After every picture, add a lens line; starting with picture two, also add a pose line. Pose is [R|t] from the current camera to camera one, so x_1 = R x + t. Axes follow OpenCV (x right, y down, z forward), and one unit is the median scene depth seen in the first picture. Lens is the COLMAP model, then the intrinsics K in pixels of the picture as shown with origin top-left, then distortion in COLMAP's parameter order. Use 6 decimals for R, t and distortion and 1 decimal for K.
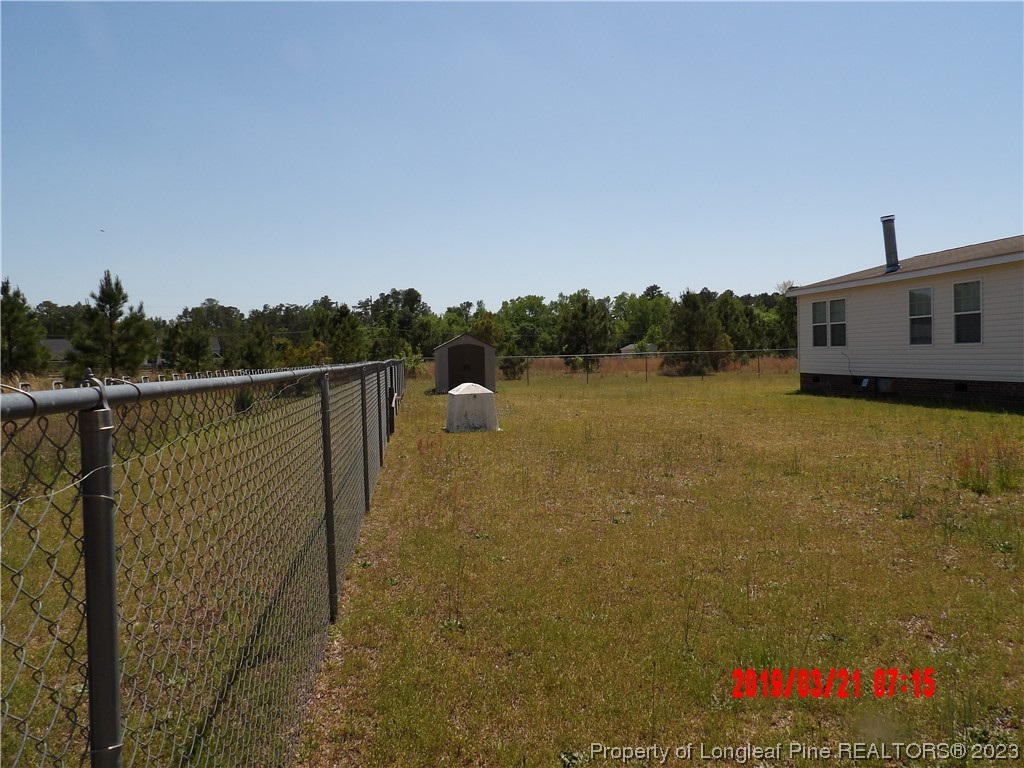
lens RADIAL K [[736.5, 0, 512.3], [0, 736.5, 382.5], [0, 0, 1]] dist [-0.014859, 0.018602]
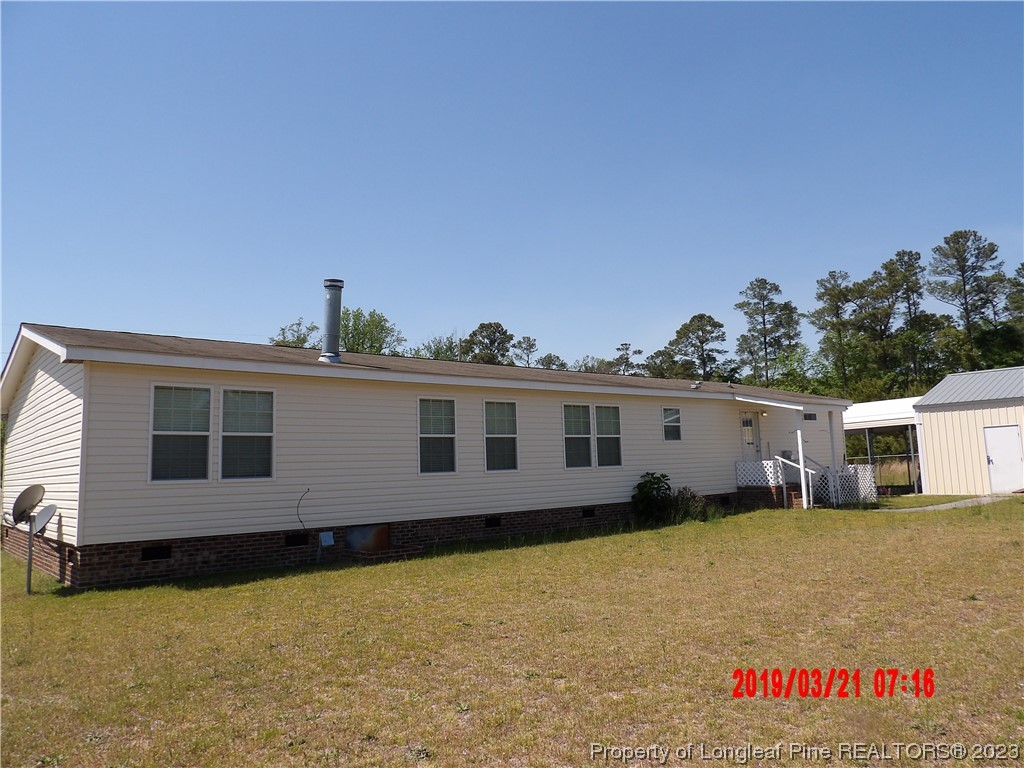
lens RADIAL K [[736.5, 0, 513.8], [0, 736.5, 383.2], [0, 0, 1]] dist [-0.014859, 0.018602]
pose [[-0.546693, 0.136067, 0.826203, -0.121869], [0.075289, 0.990700, -0.113340, -0.051439], [-0.833941, 0.000242, -0.551853, 1.358564]]
